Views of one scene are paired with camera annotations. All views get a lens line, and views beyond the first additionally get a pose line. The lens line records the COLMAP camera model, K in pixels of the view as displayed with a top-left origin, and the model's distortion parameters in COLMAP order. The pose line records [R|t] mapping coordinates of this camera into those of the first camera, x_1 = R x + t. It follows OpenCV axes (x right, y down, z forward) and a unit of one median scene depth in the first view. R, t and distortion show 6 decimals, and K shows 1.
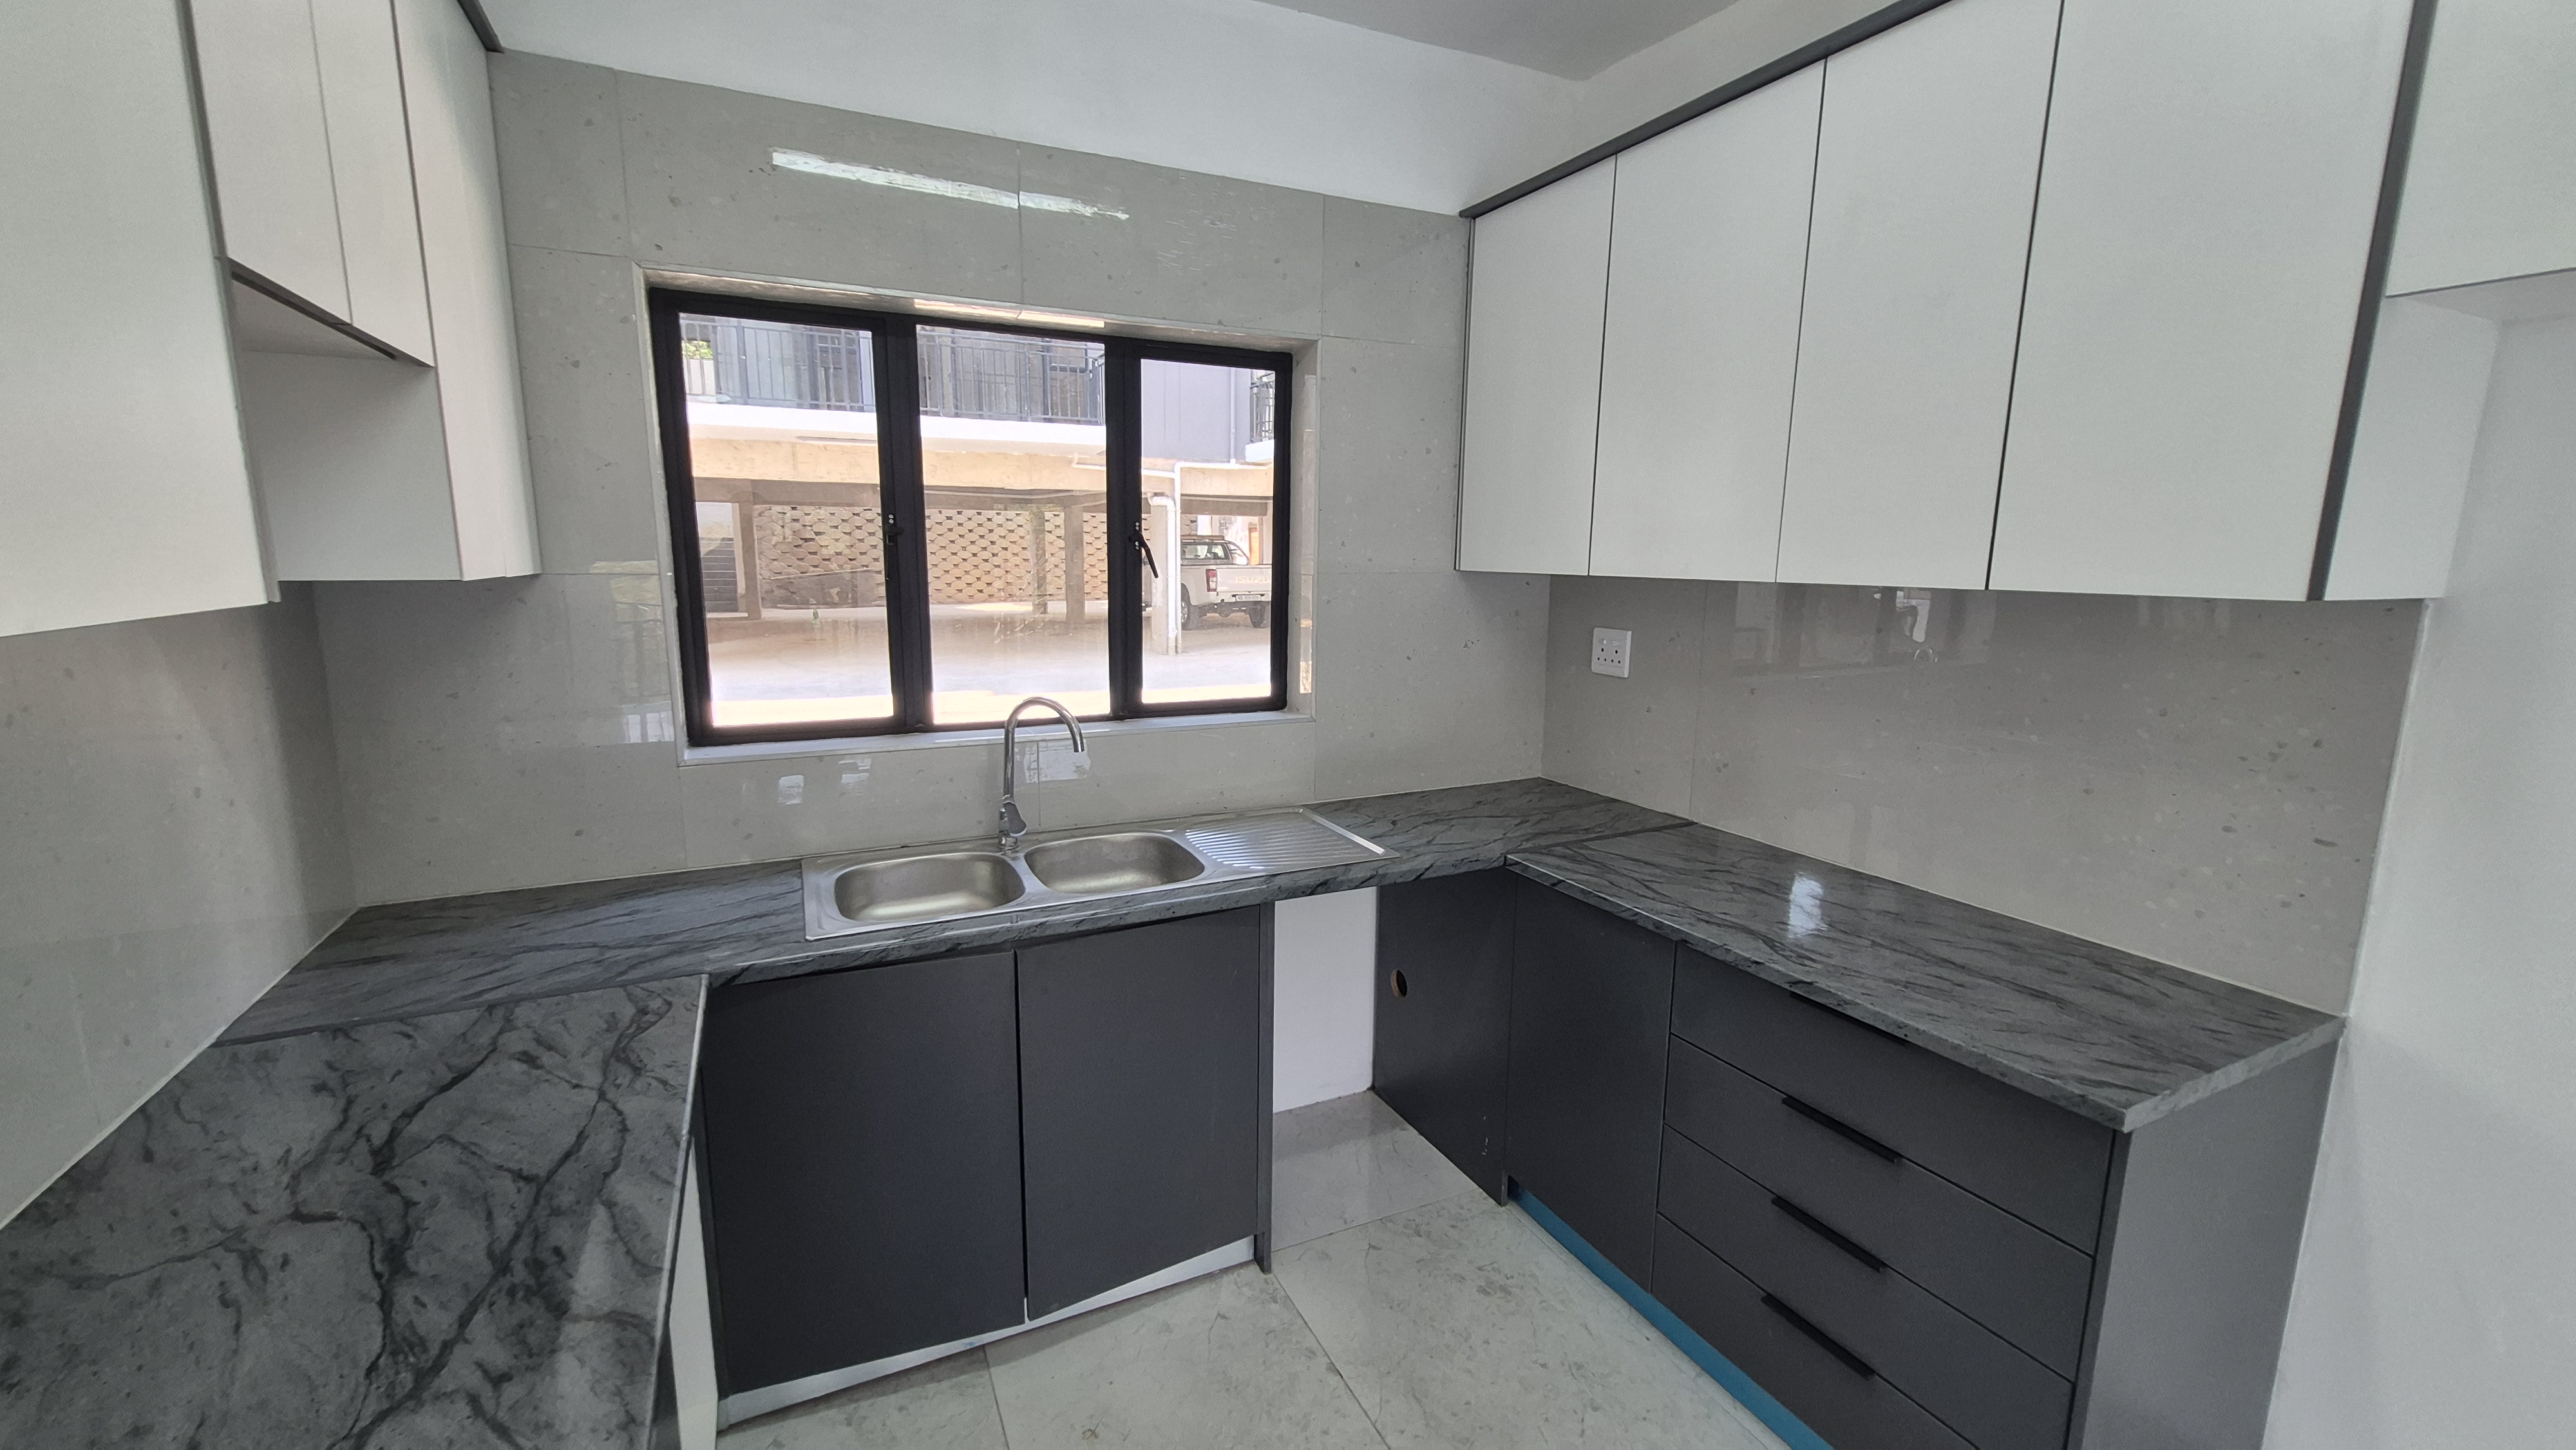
lens RADIAL K [[1024.6, 0, 1284.9], [0, 1024.6, 720.7], [0, 0, 1]] dist [0.001013, -0.000416]
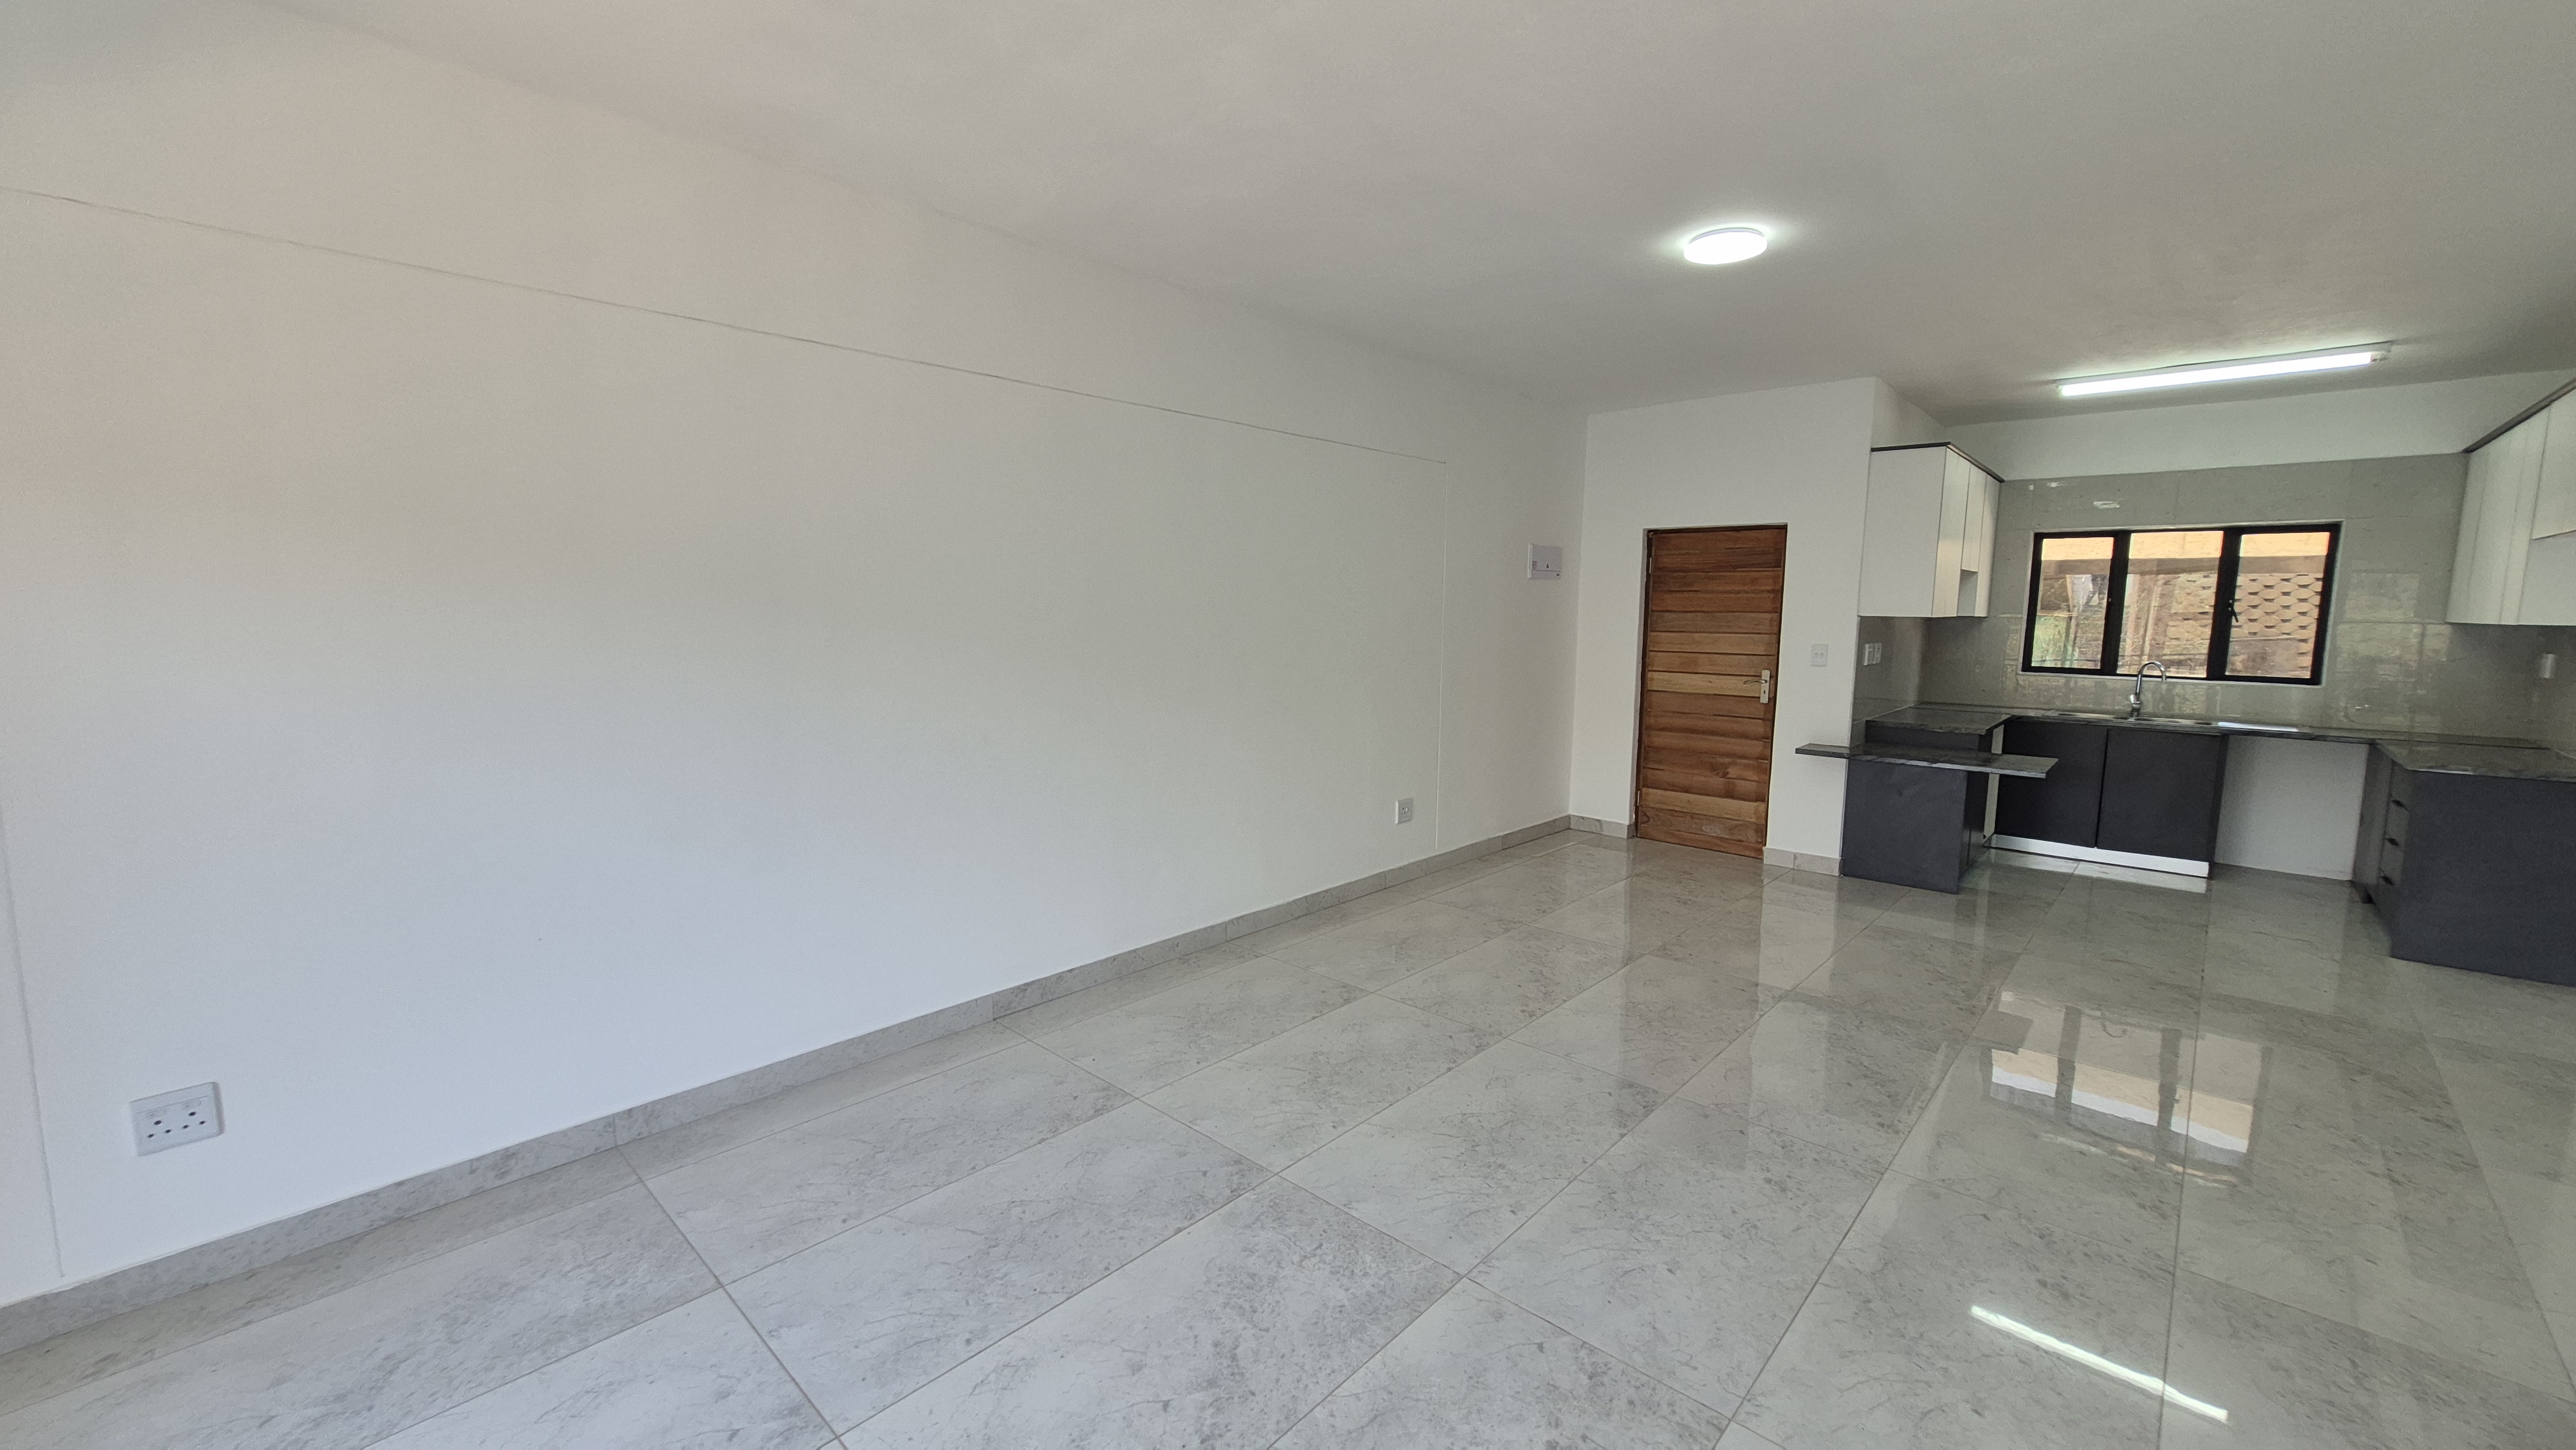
lens RADIAL K [[1021.6, 0, 1282.5], [0, 1021.6, 724.5], [0, 0, 1]] dist [0.004597, -0.000315]
pose [[0.369257, 0.103353, -0.923562, 1.606278], [-0.159212, 0.986139, 0.046700, 0.424629], [0.915588, 0.129798, 0.380593, -2.411713]]
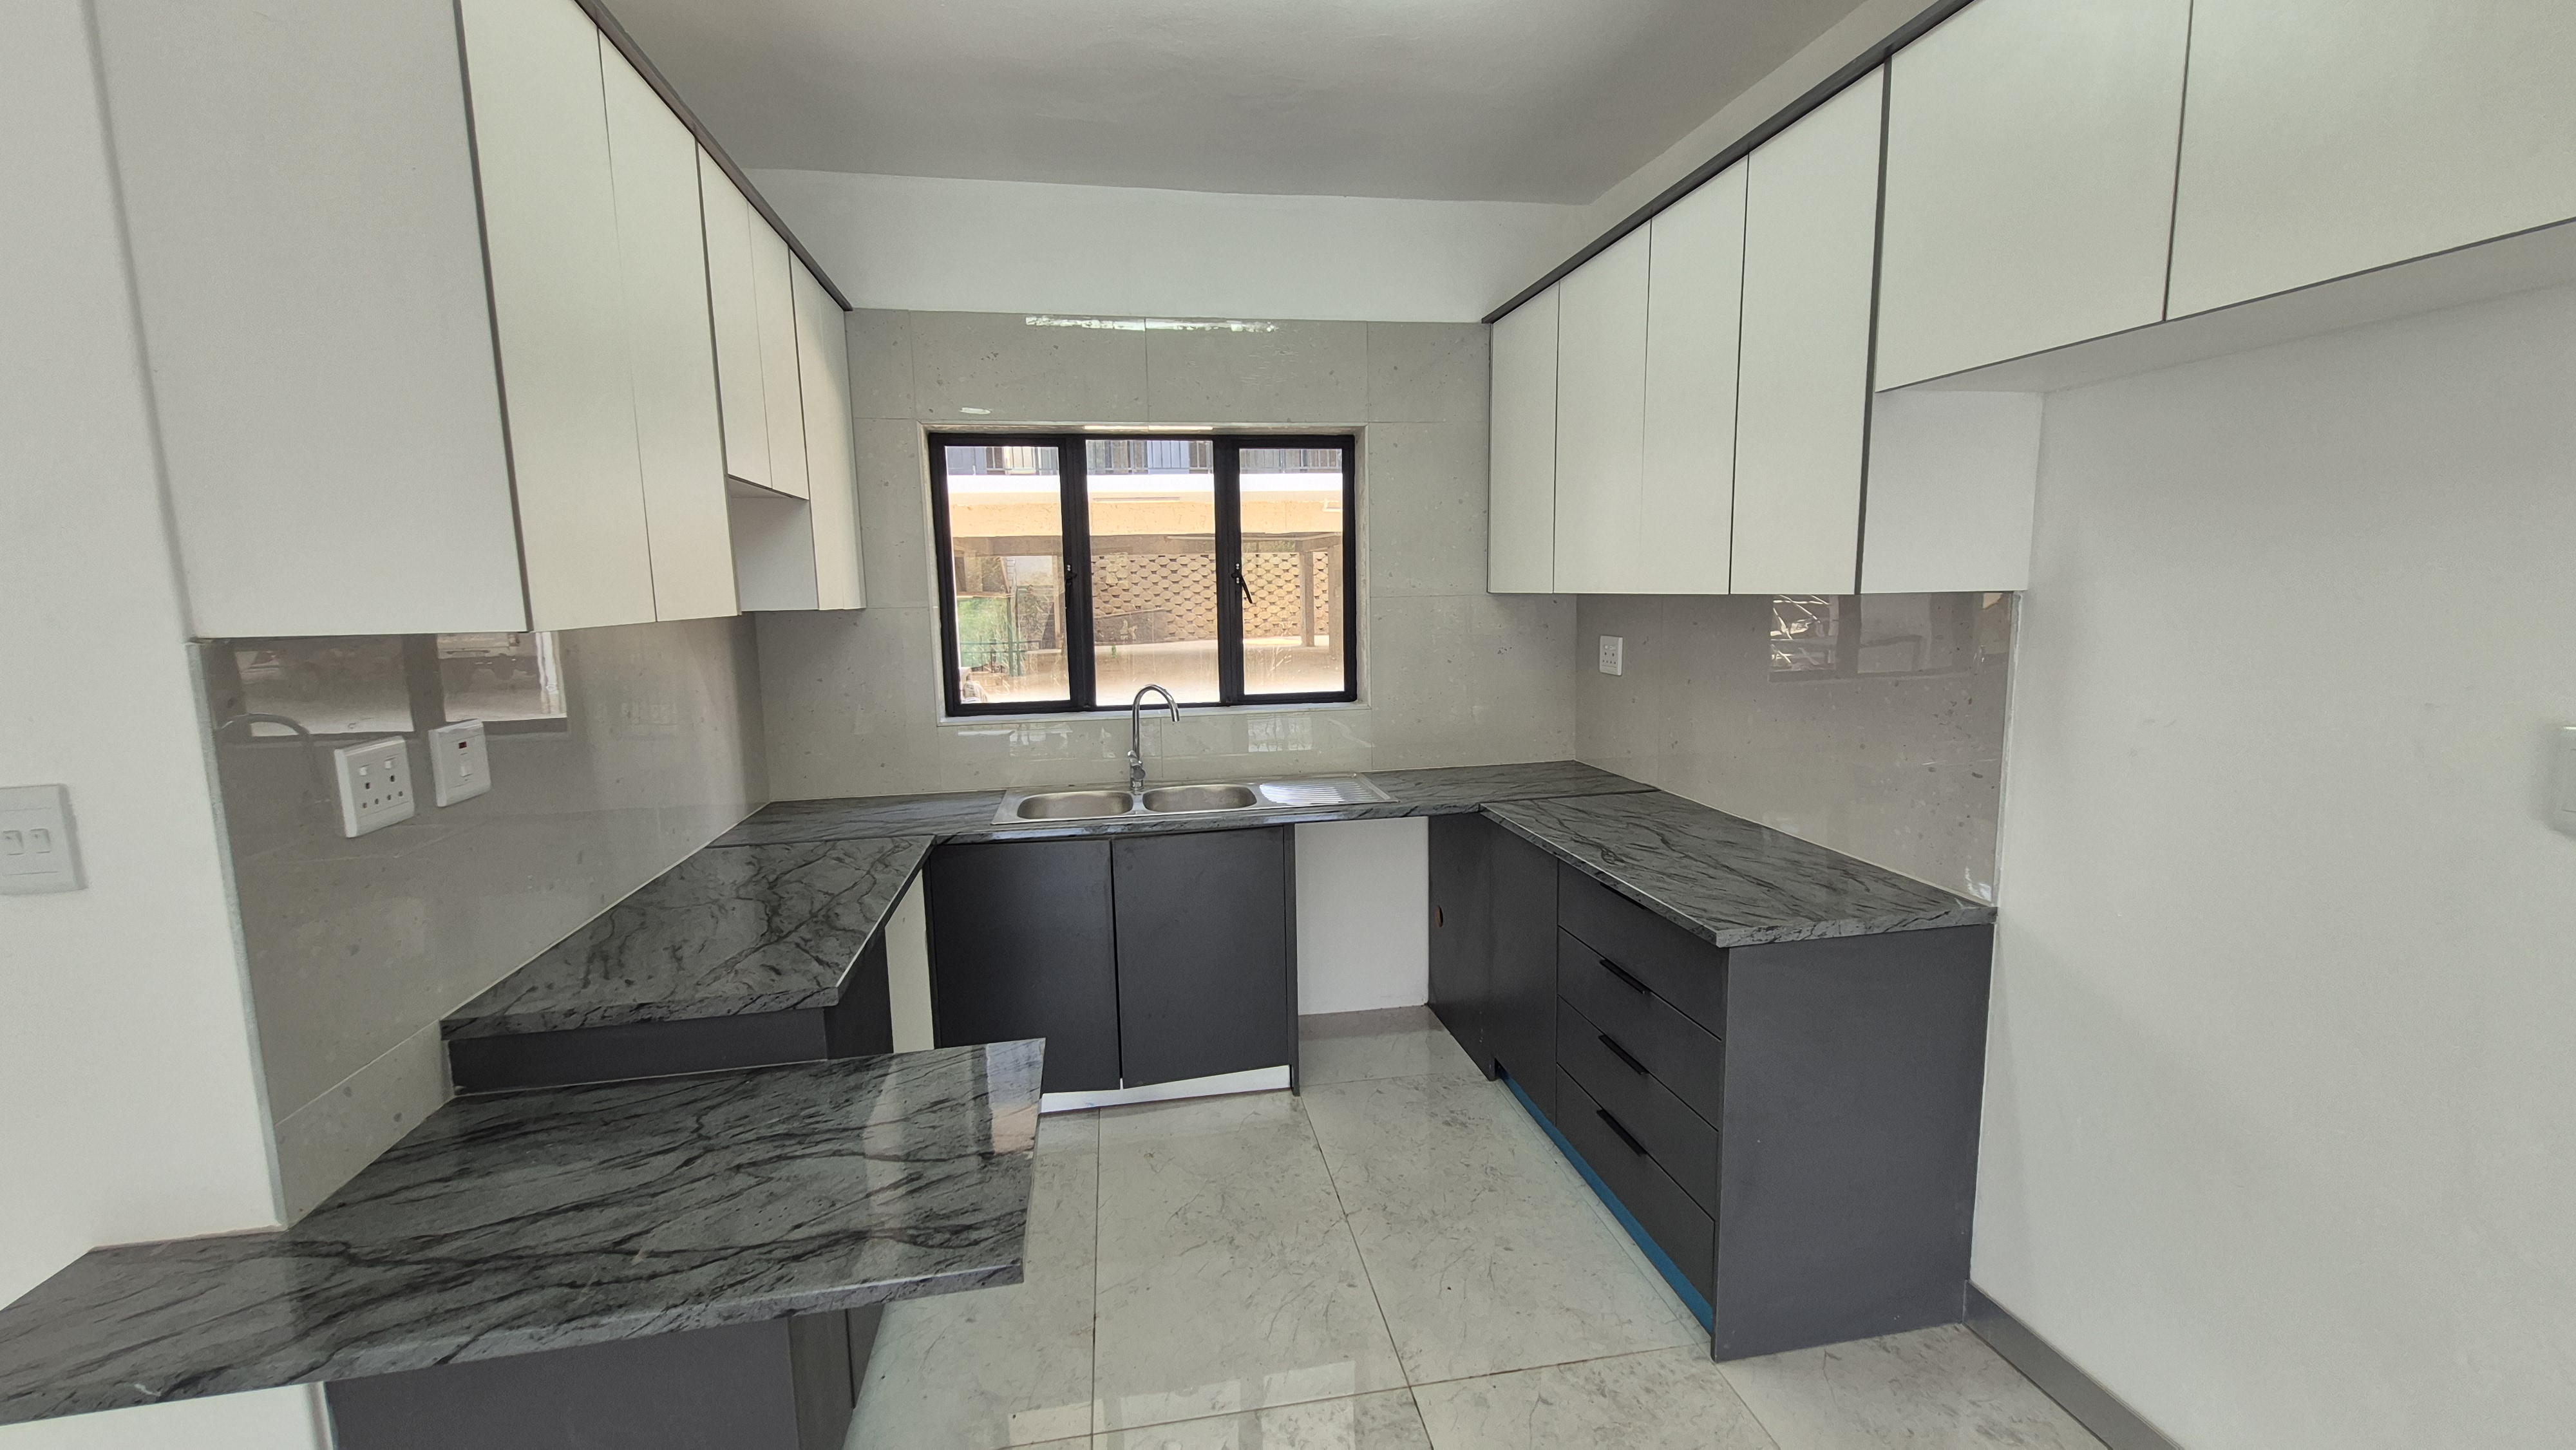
lens RADIAL K [[1021.6, 0, 1282.5], [0, 1021.6, 724.5], [0, 0, 1]] dist [0.004597, -0.000315]
pose [[0.960804, 0.009167, -0.277076, 0.370835], [-0.017363, 0.999481, -0.027143, 0.075570], [0.276683, 0.030890, 0.960465, -0.387519]]
